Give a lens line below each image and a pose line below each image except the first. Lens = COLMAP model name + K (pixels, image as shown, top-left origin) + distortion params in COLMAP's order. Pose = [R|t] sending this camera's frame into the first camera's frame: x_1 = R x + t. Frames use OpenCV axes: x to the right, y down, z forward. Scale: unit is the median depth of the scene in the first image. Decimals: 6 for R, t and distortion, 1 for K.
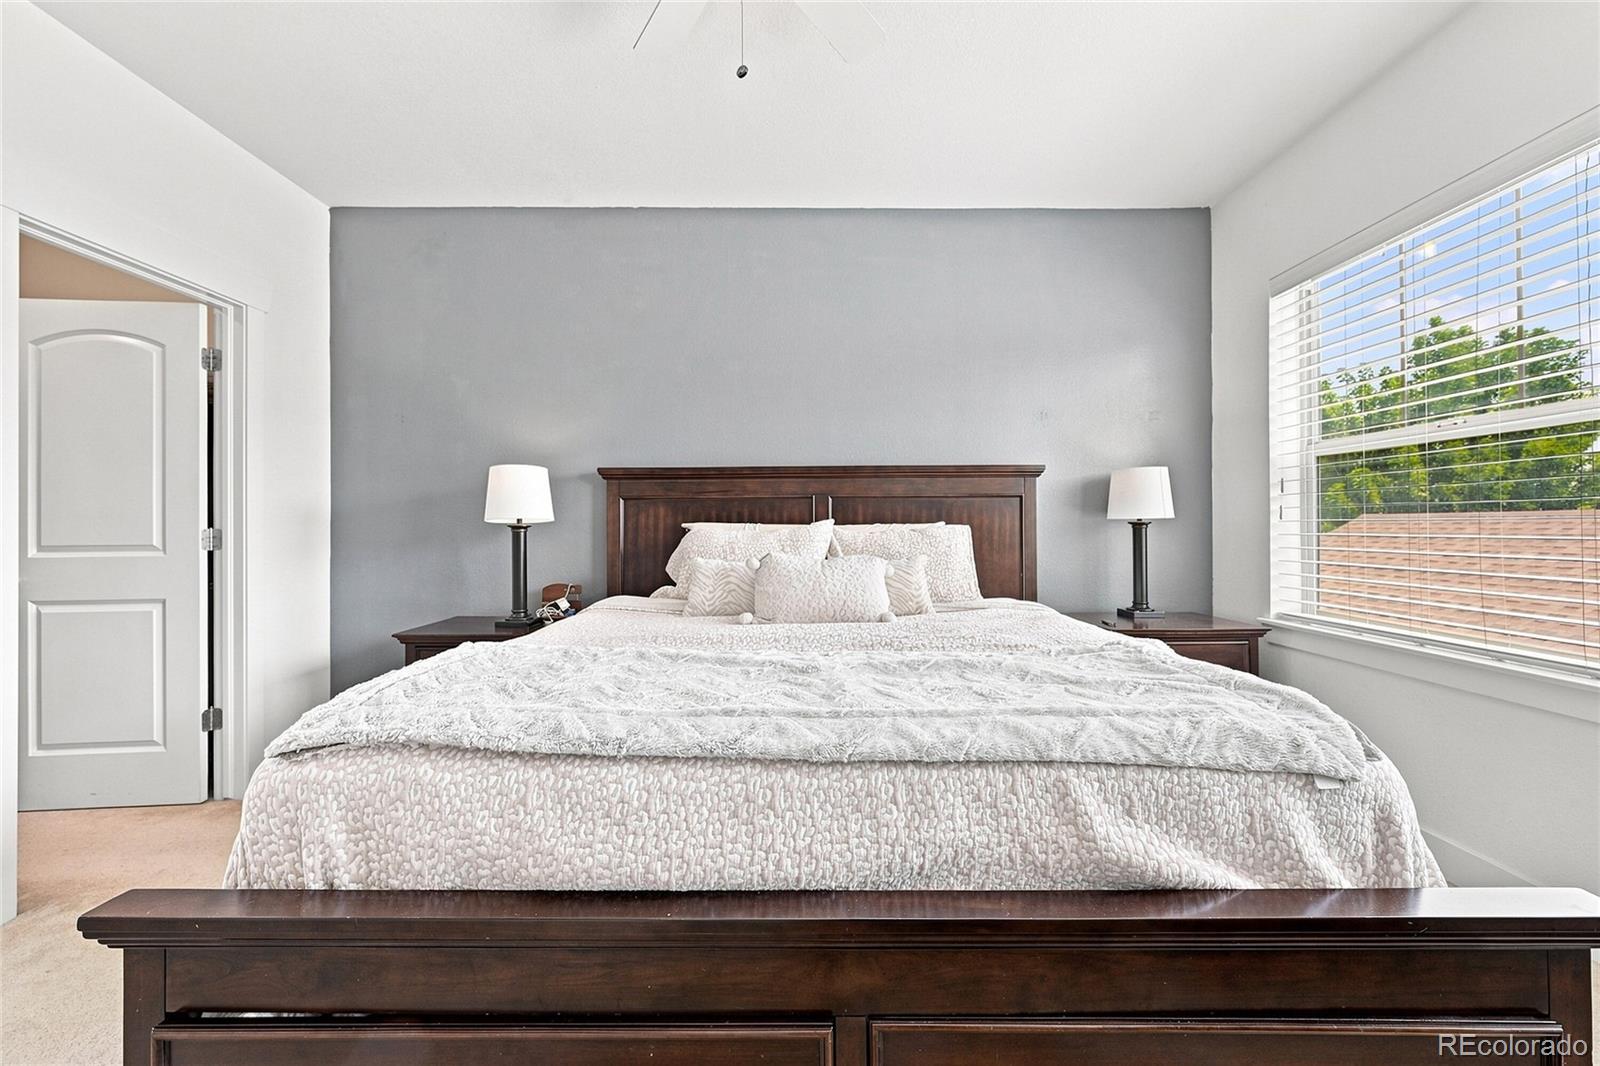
lens RADIAL K [[655.1, 0, 796.6], [0, 655.1, 537.5], [0, 0, 1]] dist [0.000082, 0.000232]
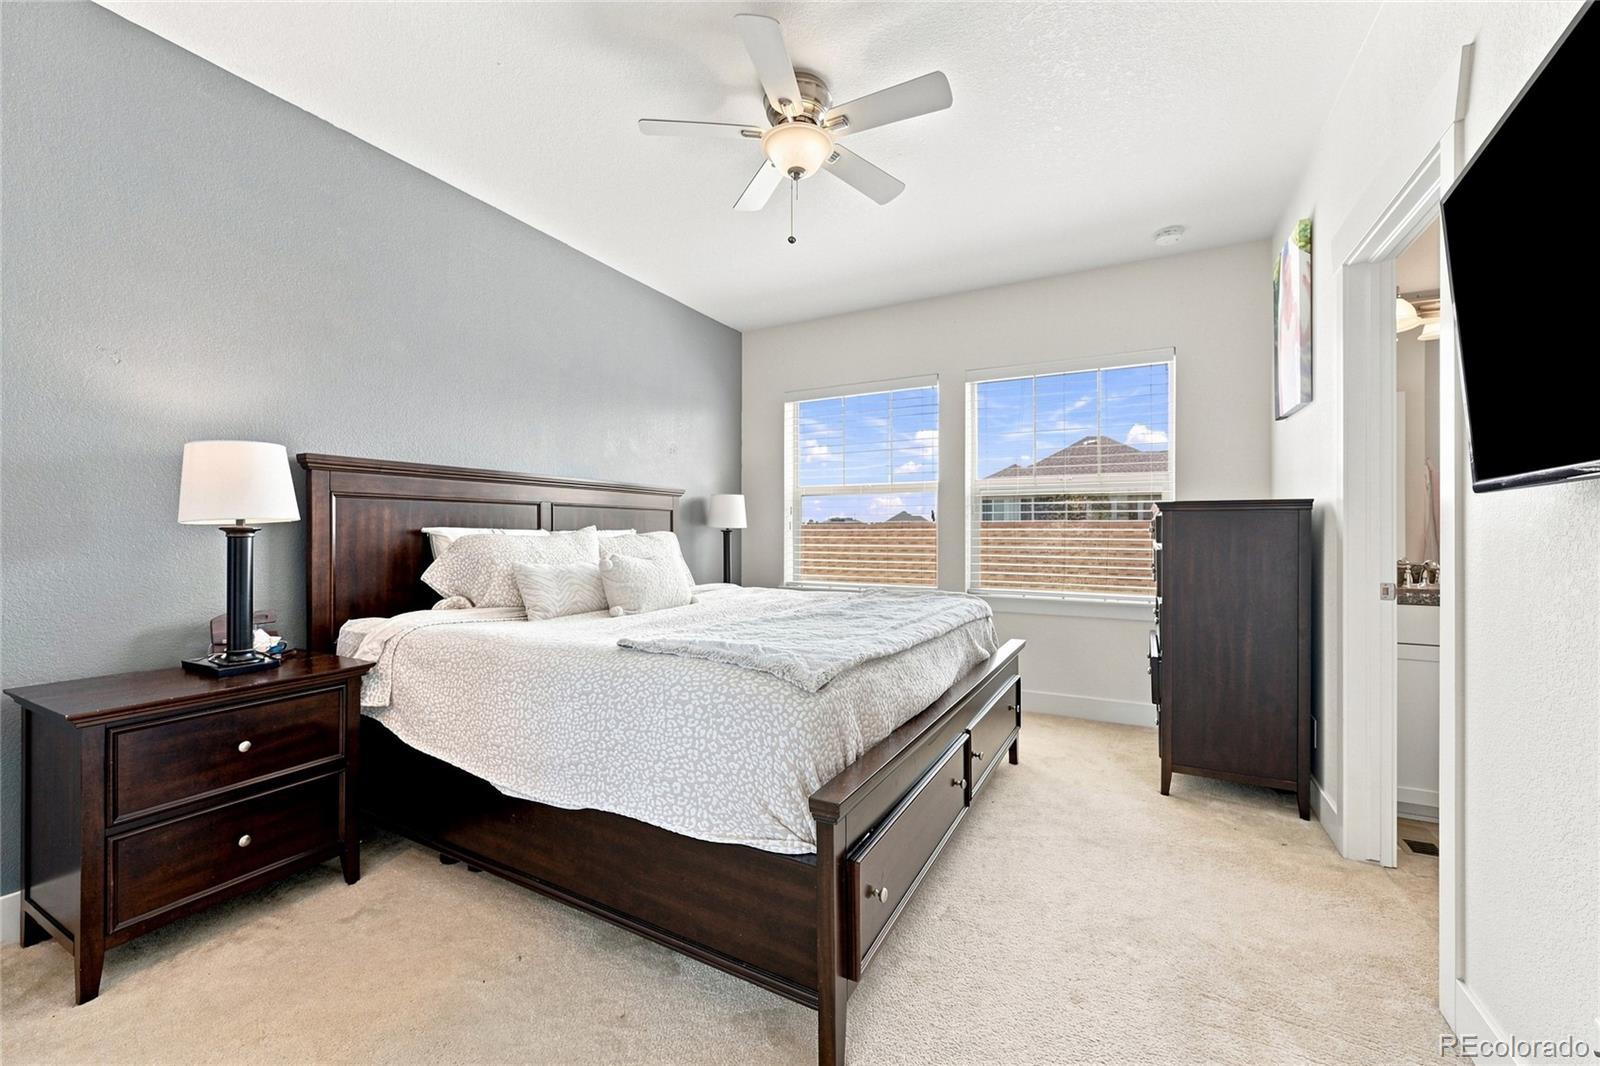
lens RADIAL K [[655.1, 0, 796.6], [0, 655.1, 537.5], [0, 0, 1]] dist [0.000082, 0.000232]
pose [[0.535921, -0.001888, 0.844266, -0.704937], [0.009494, 0.999948, -0.003790, 0.000896], [-0.844215, 0.010046, 0.535911, 0.083463]]
